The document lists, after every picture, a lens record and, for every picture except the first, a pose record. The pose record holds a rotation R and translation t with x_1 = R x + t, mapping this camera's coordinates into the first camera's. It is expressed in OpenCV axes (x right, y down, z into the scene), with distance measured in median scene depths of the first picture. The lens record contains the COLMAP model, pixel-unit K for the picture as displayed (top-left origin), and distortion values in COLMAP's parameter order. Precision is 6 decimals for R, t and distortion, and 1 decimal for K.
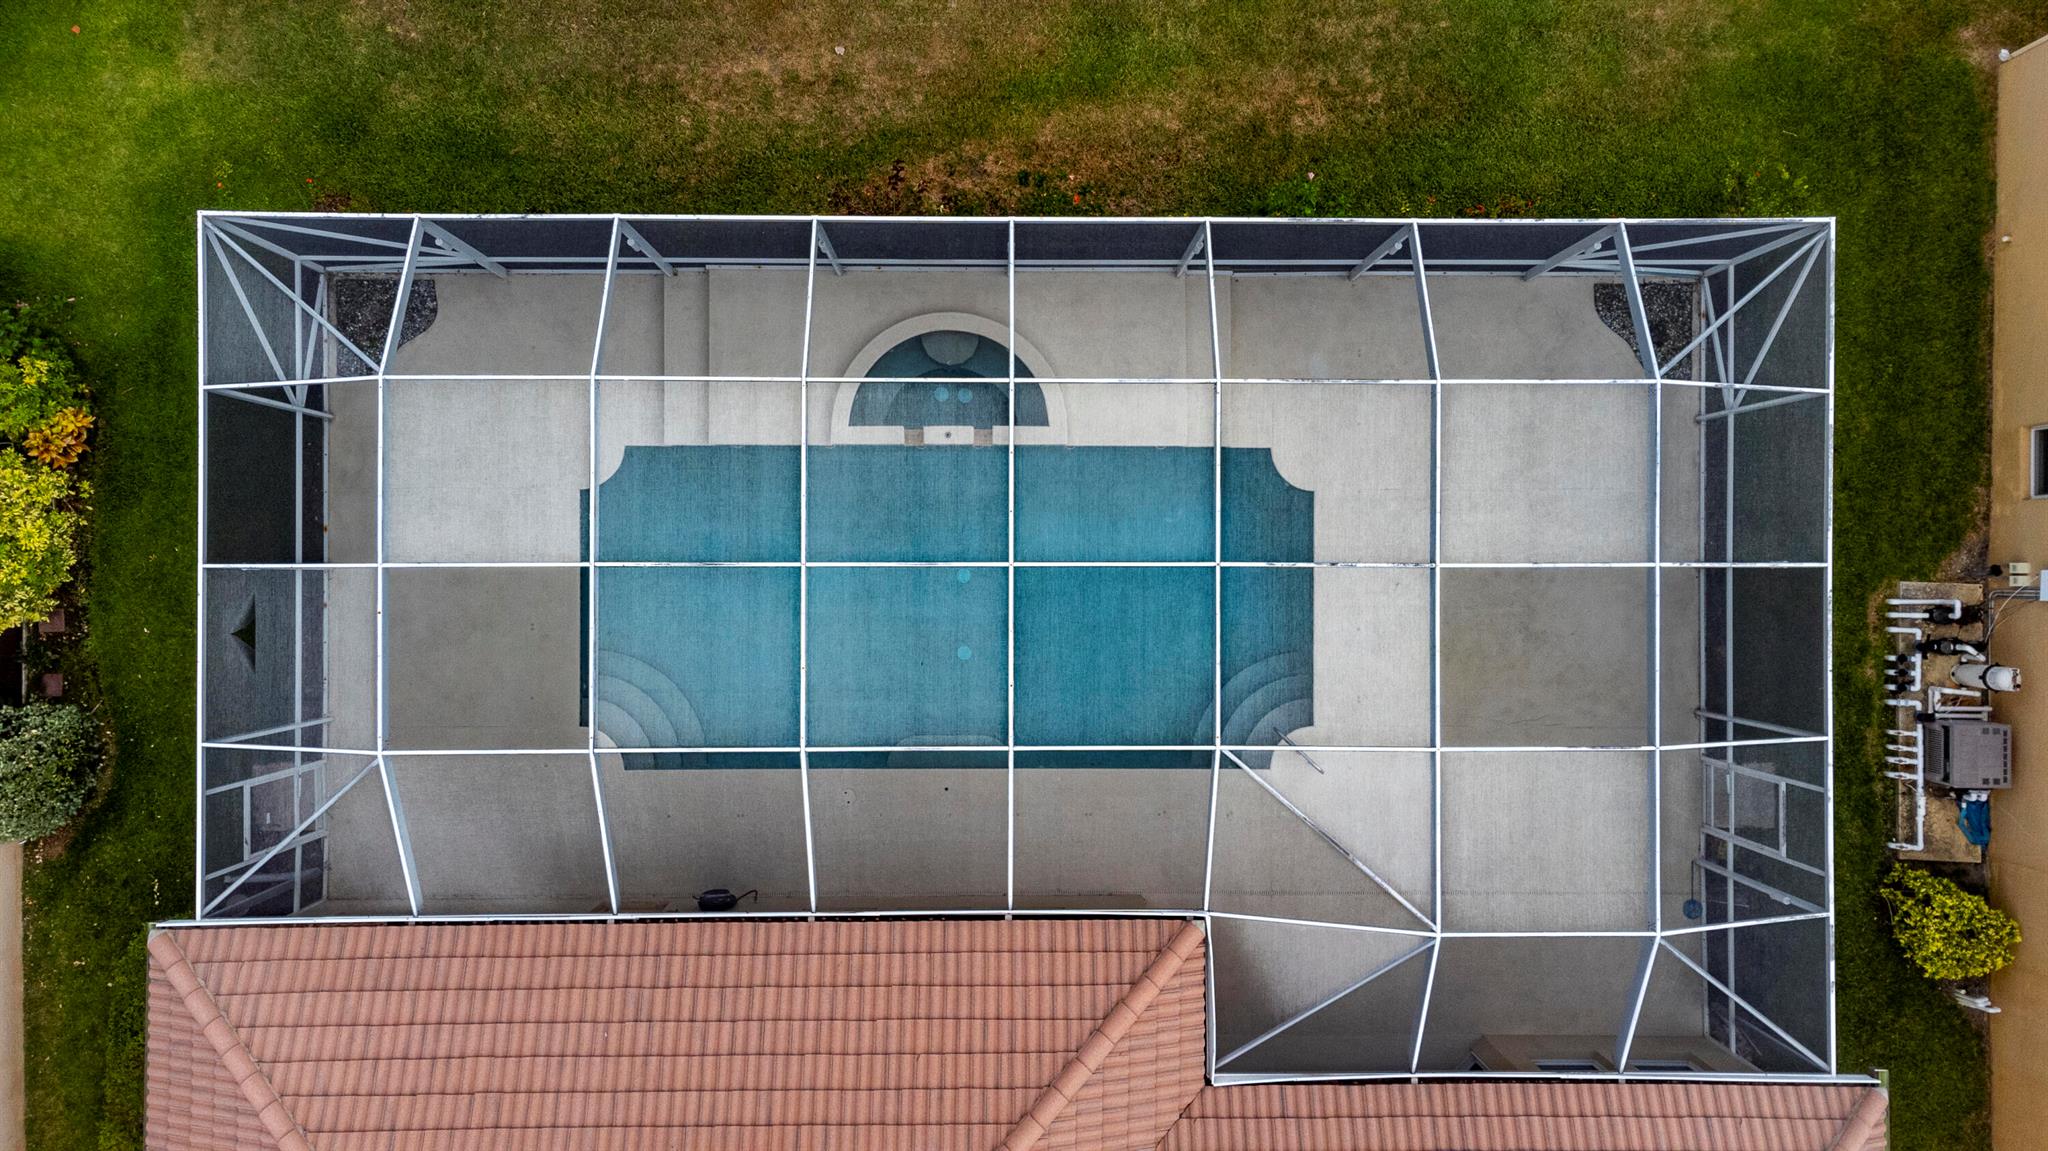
lens RADIAL K [[1518.9, 0, 1032.3], [0, 1518.9, 576.2], [0, 0, 1]] dist [0.022493, 0.053623]
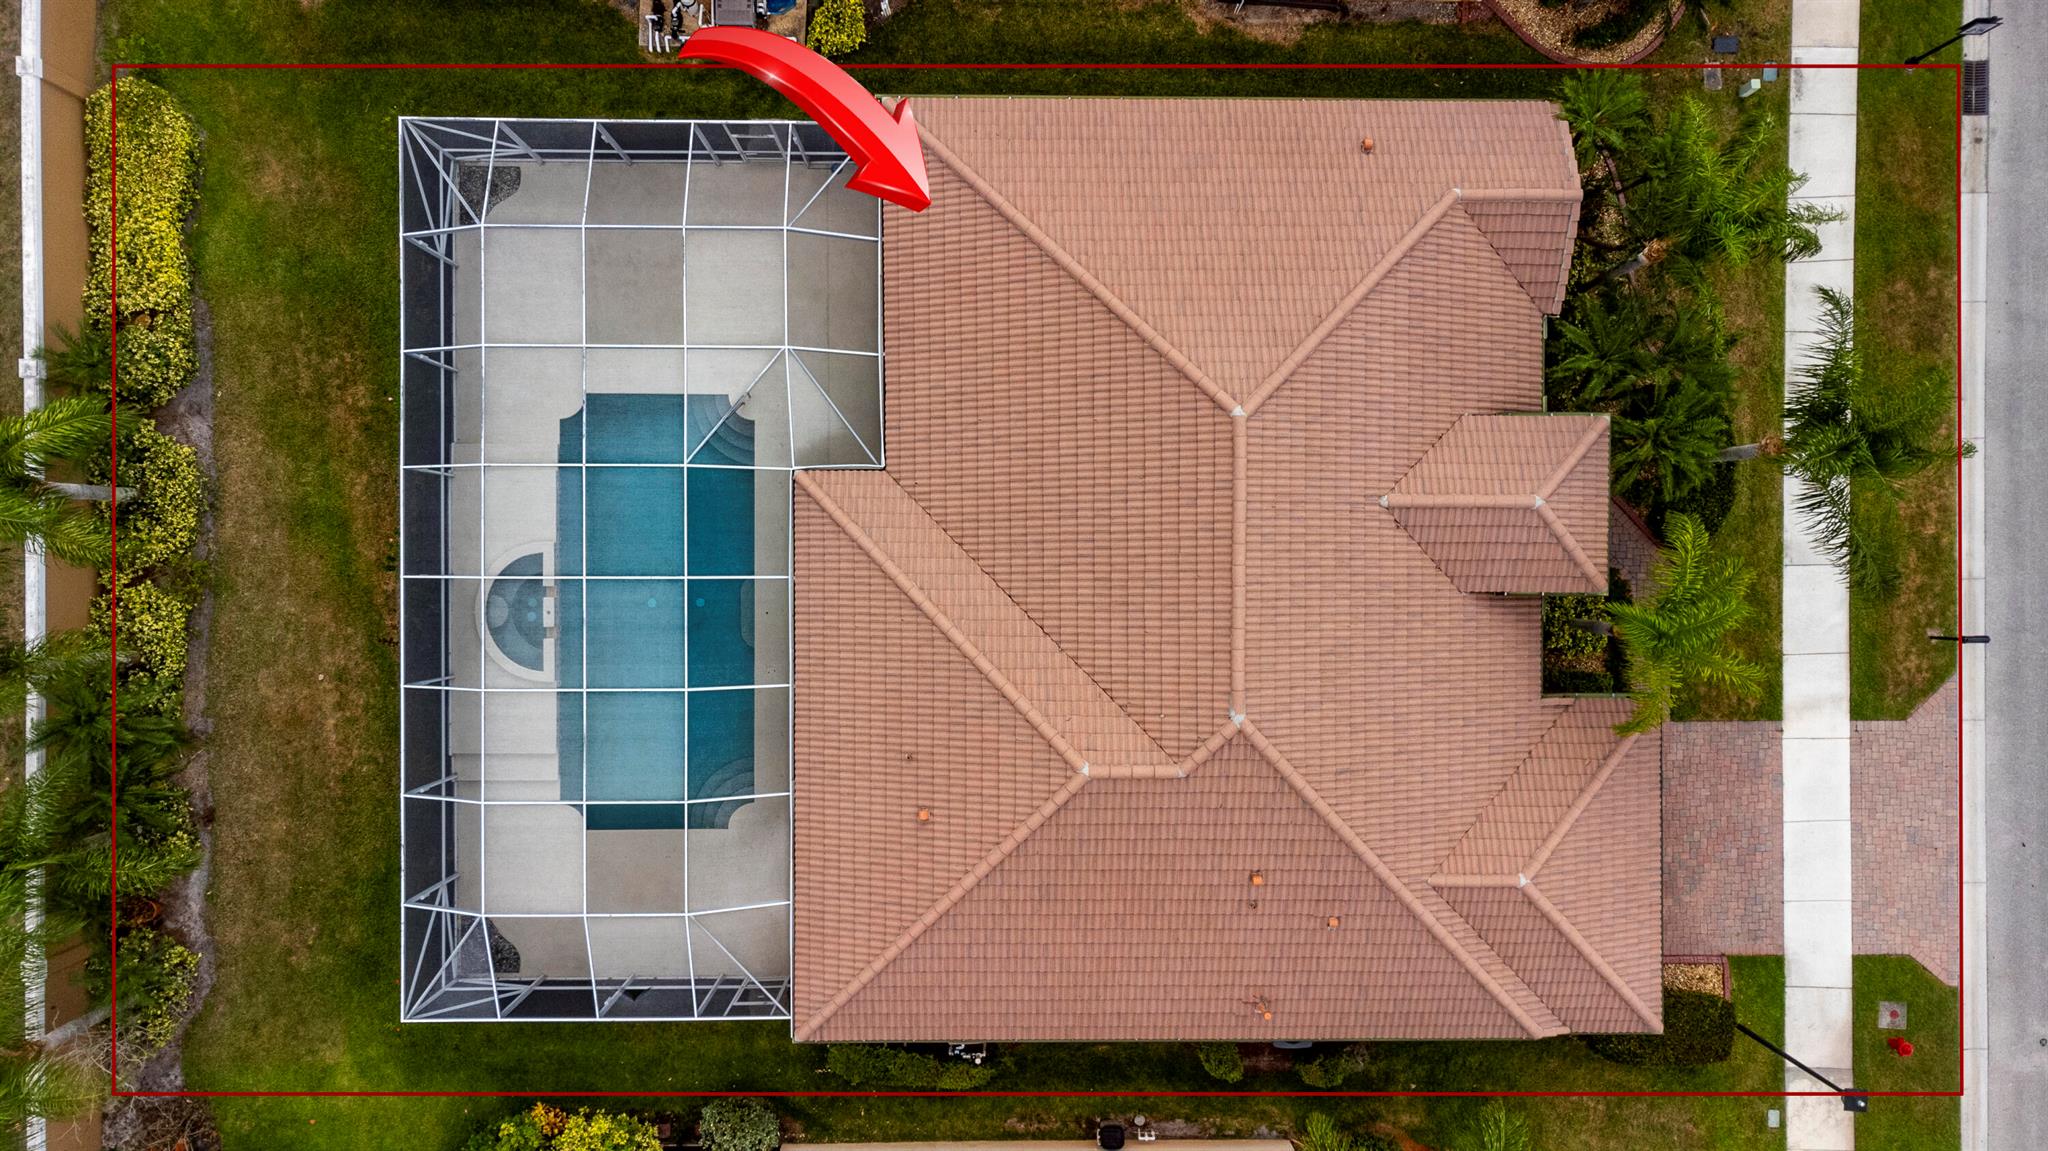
lens RADIAL K [[1518.9, 0, 1018.0], [0, 1518.9, 576.2], [0, 0, 1]] dist [0.022493, 0.053623]
pose [[0.001667, -0.999727, -0.023319, 0.025735], [0.999817, 0.001221, 0.019117, 0.398683], [-0.019083, -0.023347, 0.999545, -0.710296]]
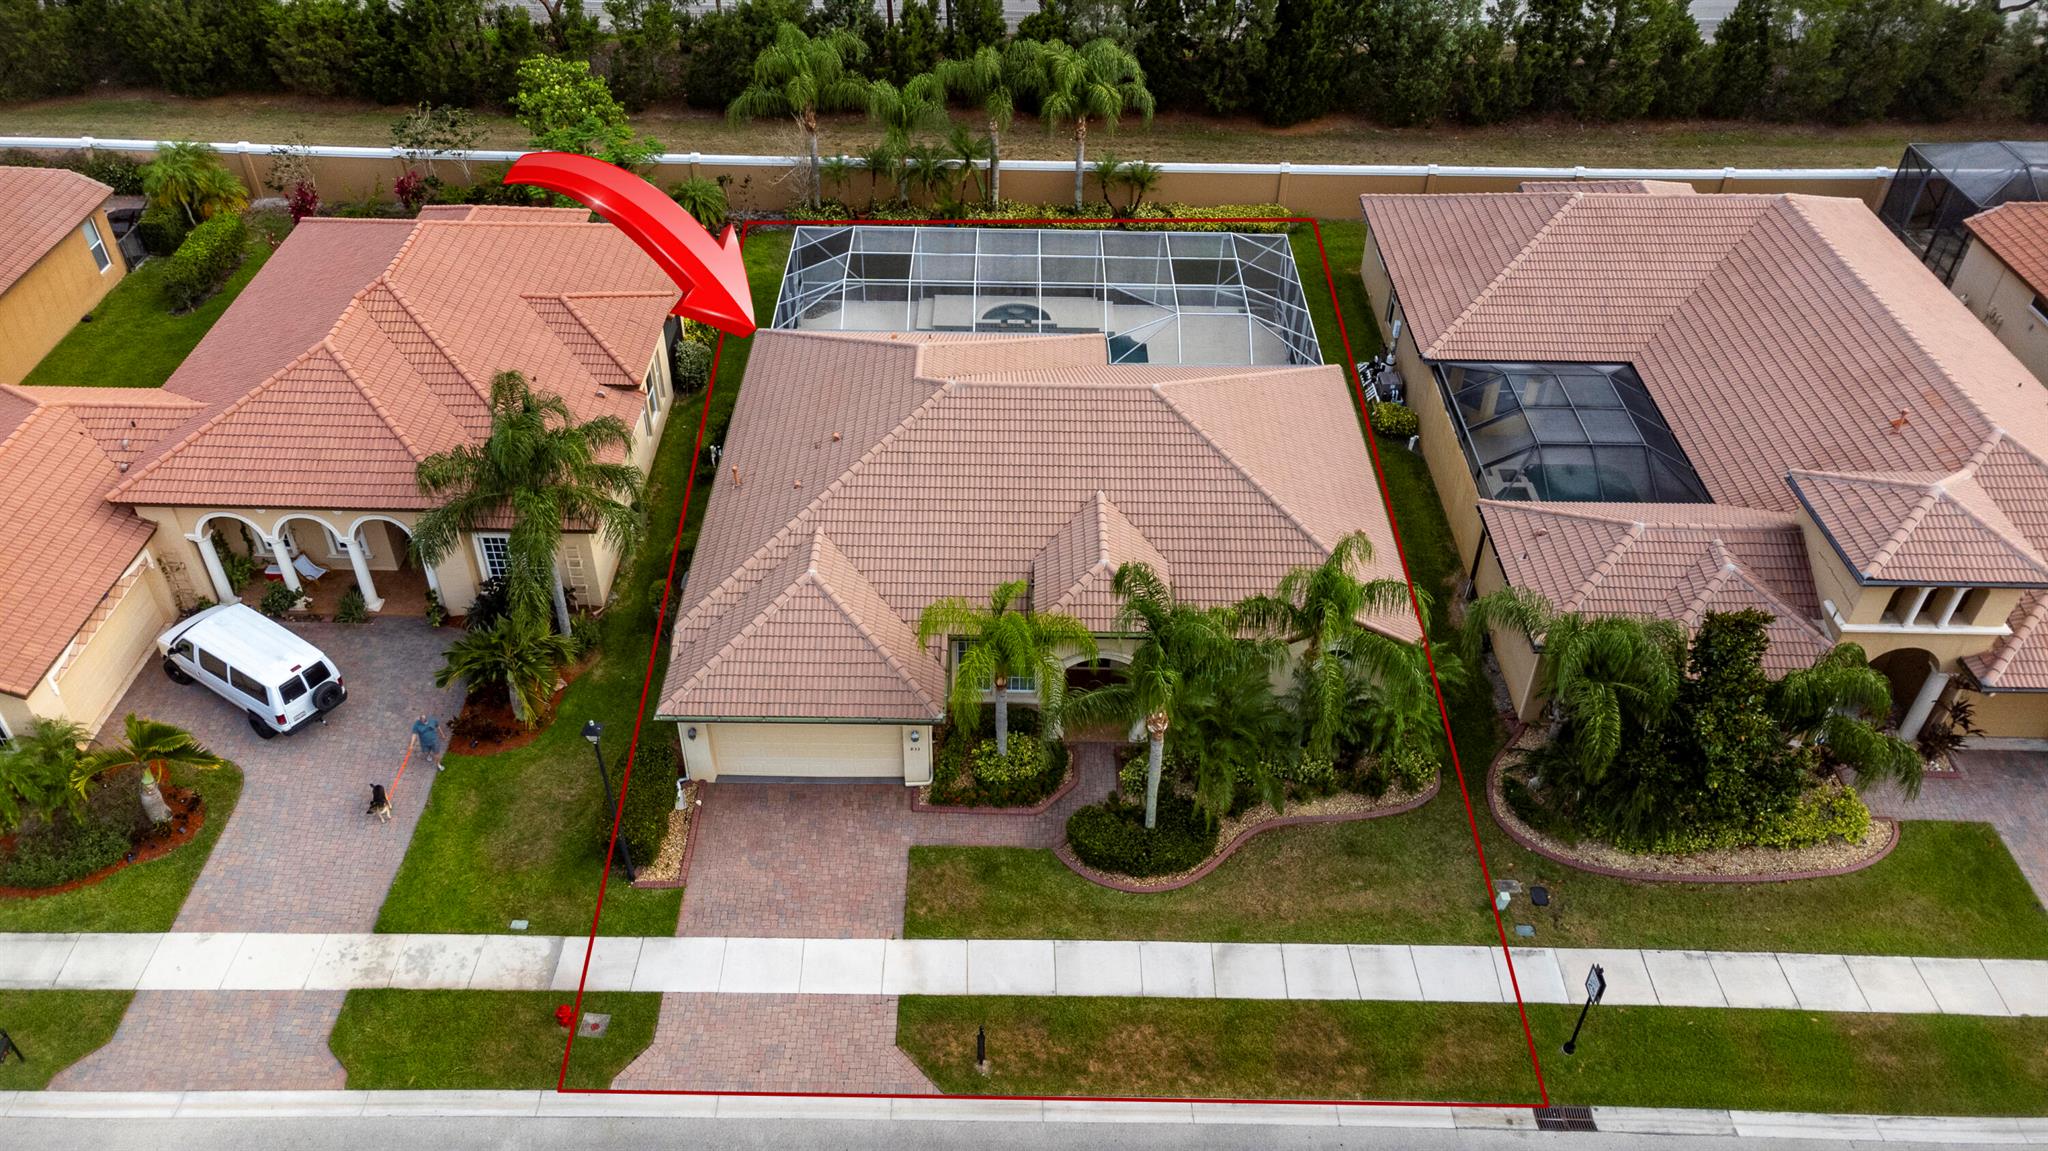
lens RADIAL K [[1518.9, 0, 1015.9], [0, 1518.9, 575.5], [0, 0, 1]] dist [0.022493, 0.053623]
pose [[0.999981, 0.003041, -0.005403, -0.038584], [-0.006116, 0.626565, -0.779345, 2.467647], [0.001016, 0.779363, 0.626572, -0.427711]]
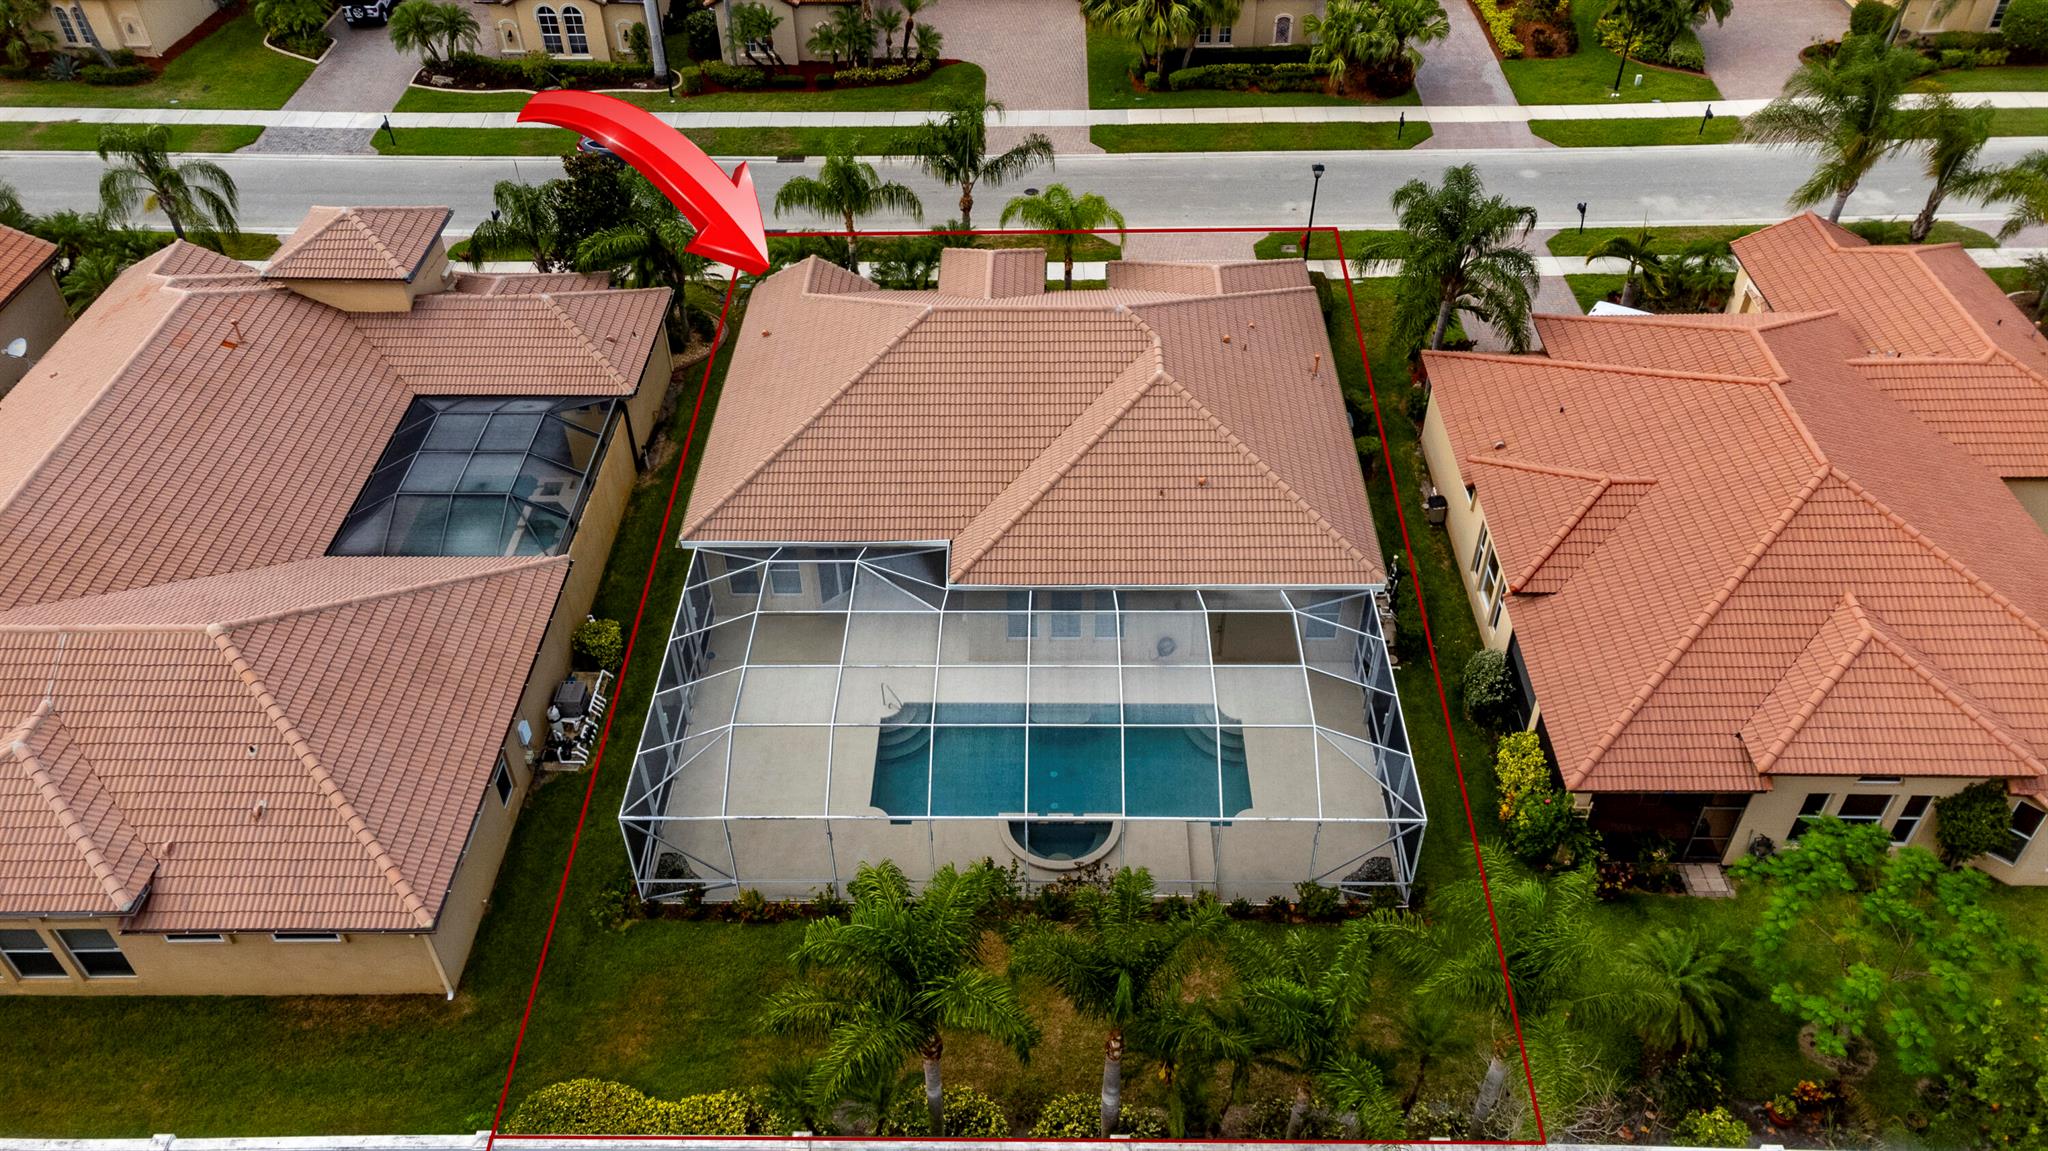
lens RADIAL K [[1518.9, 0, 1015.3], [0, 1518.9, 574.1], [0, 0, 1]] dist [0.022493, 0.053623]
pose [[-0.999755, -0.018094, 0.012725, -0.017494], [0.021482, -0.656888, 0.753682, -1.348155], [-0.005279, 0.753771, 0.657116, -0.496196]]
